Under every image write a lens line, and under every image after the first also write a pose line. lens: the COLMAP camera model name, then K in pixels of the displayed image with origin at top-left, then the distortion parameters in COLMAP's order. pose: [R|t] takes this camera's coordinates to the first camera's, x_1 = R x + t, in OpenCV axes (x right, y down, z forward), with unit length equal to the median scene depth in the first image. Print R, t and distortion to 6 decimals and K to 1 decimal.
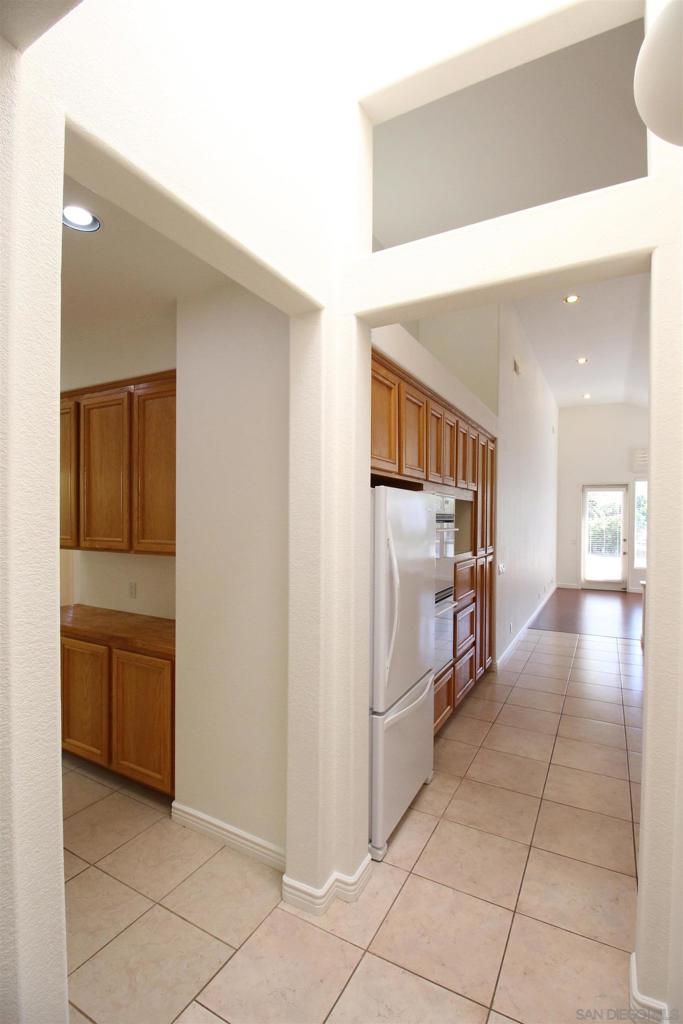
lens RADIAL K [[473.0, 0, 341.6], [0, 473.0, 521.3], [0, 0, 1]] dist [-0.000754, -0.011891]
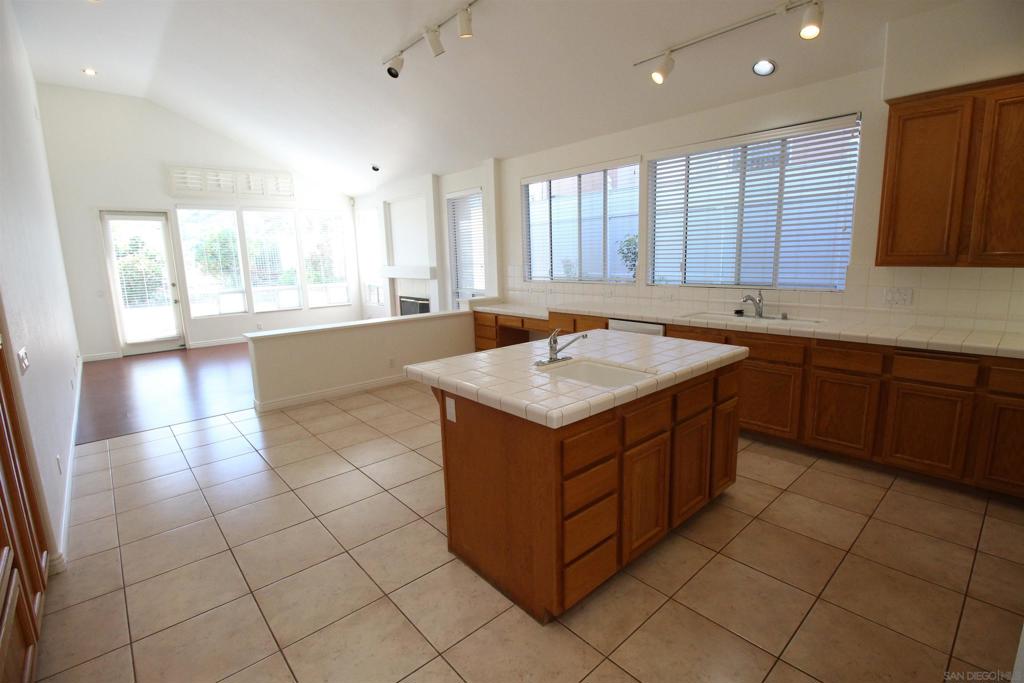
lens RADIAL K [[473.0, 0, 521.1], [0, 473.0, 337.7], [0, 0, 1]] dist [-0.000754, -0.011891]
pose [[0.319544, -0.176170, 0.931051, 0.036845], [0.032154, 0.984015, 0.175156, 0.007783], [-0.947026, -0.026033, 0.320101, 0.196107]]
